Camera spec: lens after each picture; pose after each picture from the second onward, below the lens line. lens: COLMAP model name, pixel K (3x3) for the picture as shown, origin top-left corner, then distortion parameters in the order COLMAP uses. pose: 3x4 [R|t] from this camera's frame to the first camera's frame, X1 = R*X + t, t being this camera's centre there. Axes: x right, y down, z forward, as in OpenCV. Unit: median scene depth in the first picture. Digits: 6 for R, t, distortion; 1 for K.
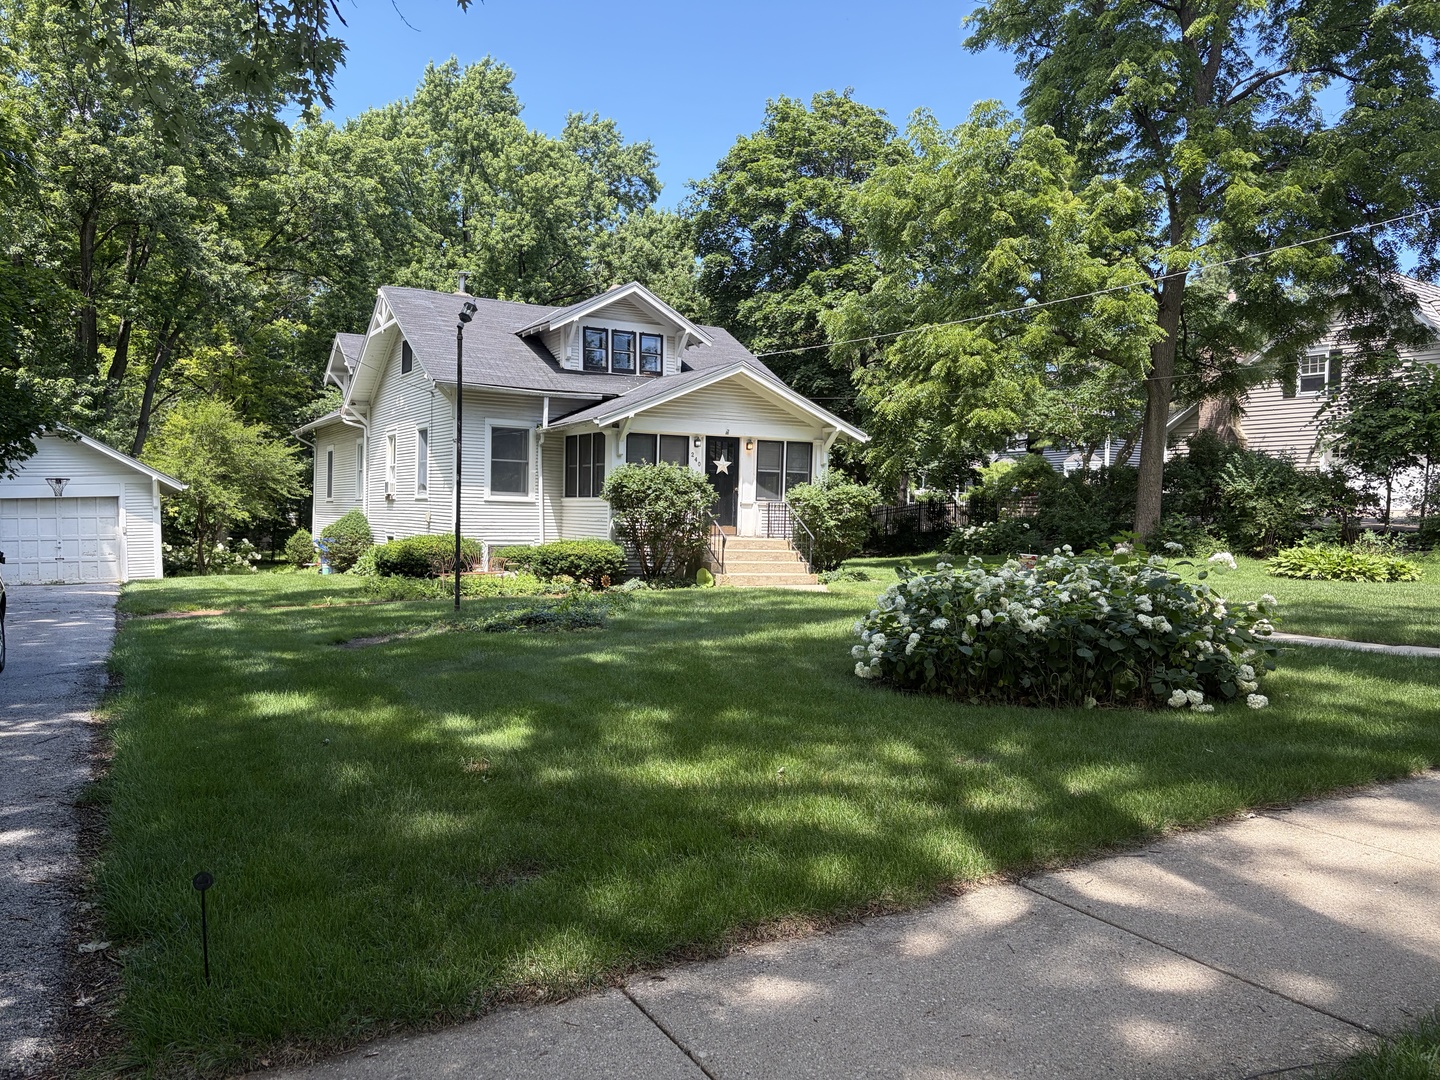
lens RADIAL K [[1087.3, 0, 722.4], [0, 1087.3, 543.0], [0, 0, 1]] dist [0.007068, -0.011150]
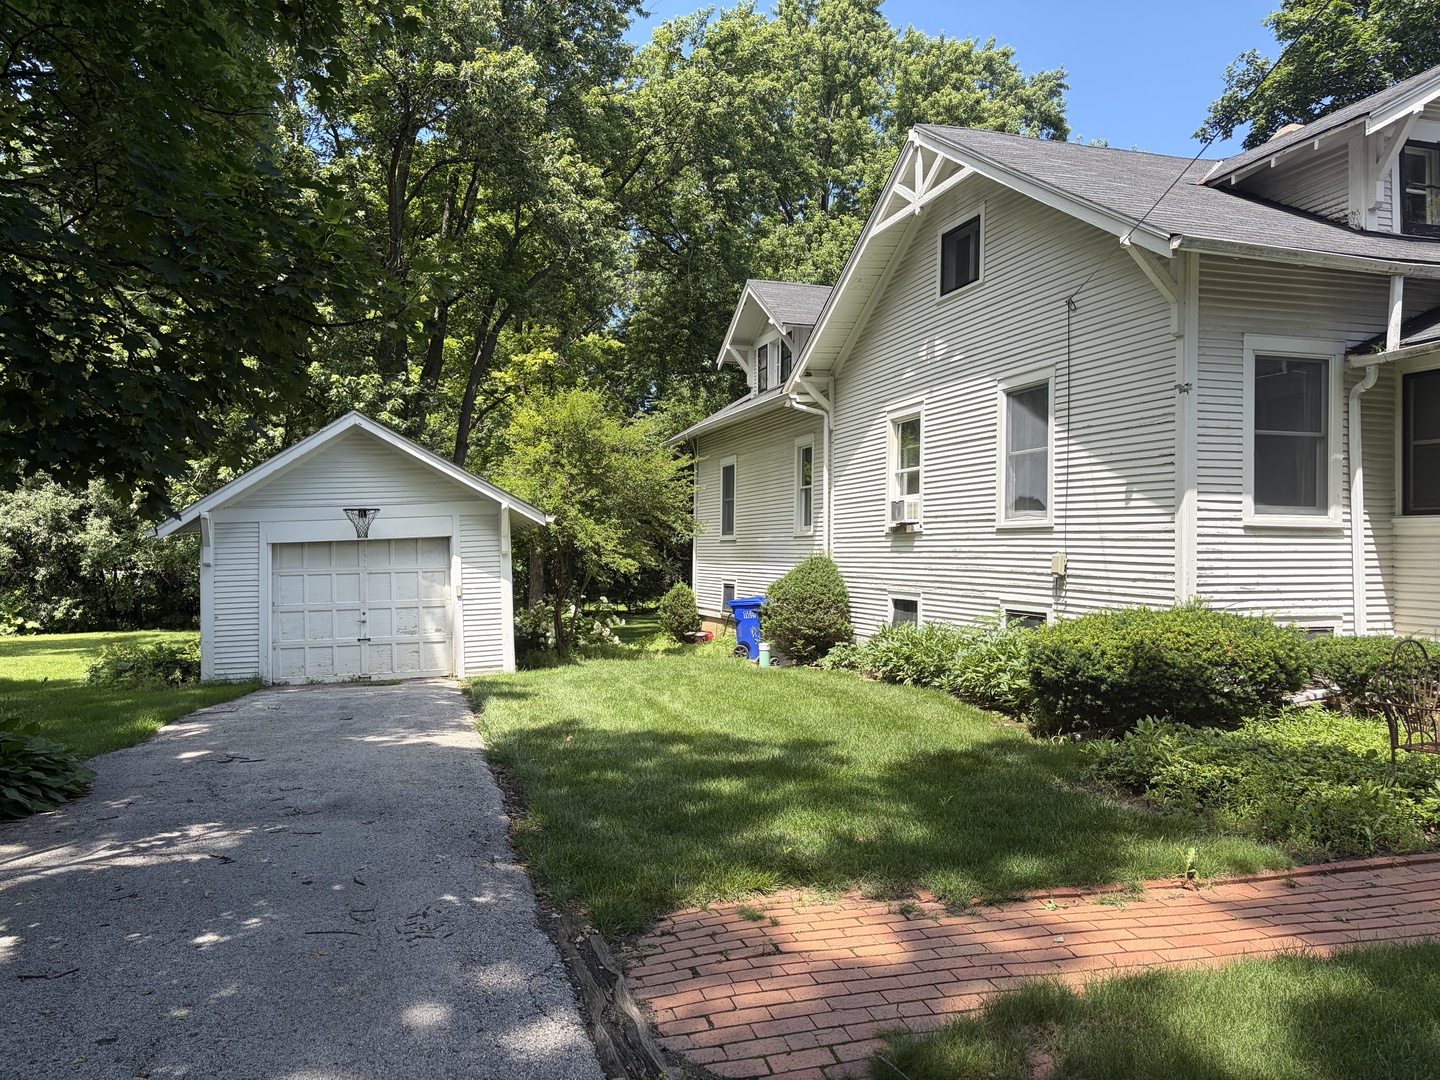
lens RADIAL K [[1087.3, 0, 718.2], [0, 1087.3, 541.1], [0, 0, 1]] dist [0.007068, -0.011150]
pose [[0.973803, -0.018756, -0.226617, -0.248081], [0.010446, 0.999230, -0.037816, -0.014550], [0.227152, 0.034458, 0.973249, 0.403681]]
